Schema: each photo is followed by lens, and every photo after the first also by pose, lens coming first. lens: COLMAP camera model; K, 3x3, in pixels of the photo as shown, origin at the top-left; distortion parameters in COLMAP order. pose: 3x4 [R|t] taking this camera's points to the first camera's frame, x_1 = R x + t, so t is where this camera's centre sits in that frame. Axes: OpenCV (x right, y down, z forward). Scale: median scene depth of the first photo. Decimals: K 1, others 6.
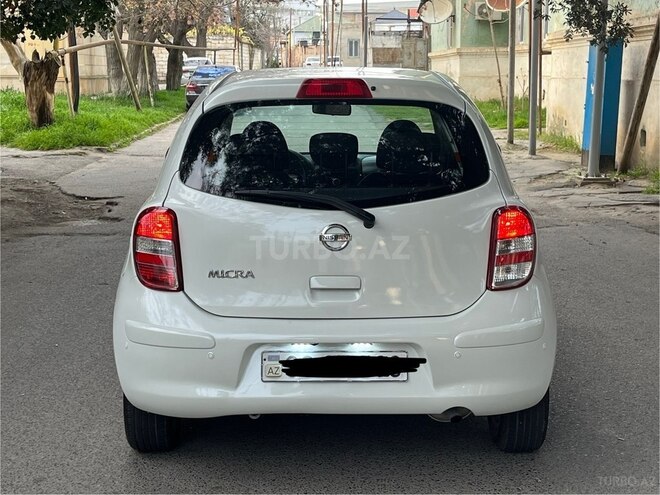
lens RADIAL K [[1111.5, 0, 330.0], [0, 1111.5, 247.5], [0, 0, 1]] dist [0.004283, -0.069255]
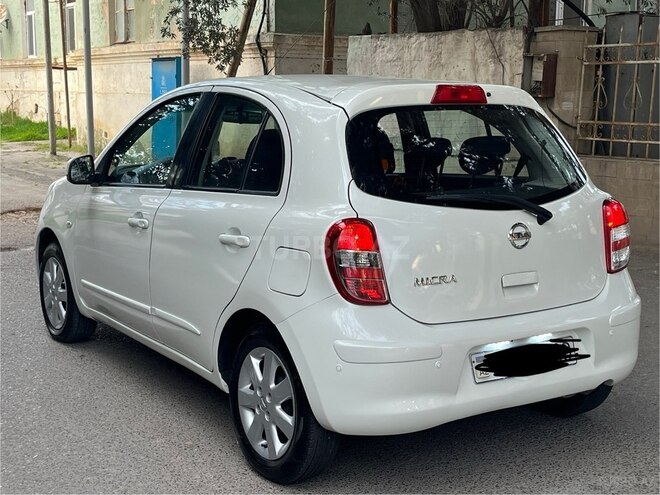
lens RADIAL K [[1020.8, 0, 330.5], [0, 1020.8, 221.6], [0, 0, 1]] dist [0.004500, 0.032417]
pose [[0.835847, -0.061977, 0.545453, -0.652697], [0.077427, 0.996984, -0.005366, -0.030231], [-0.543476, 0.046718, 0.838124, 0.286696]]
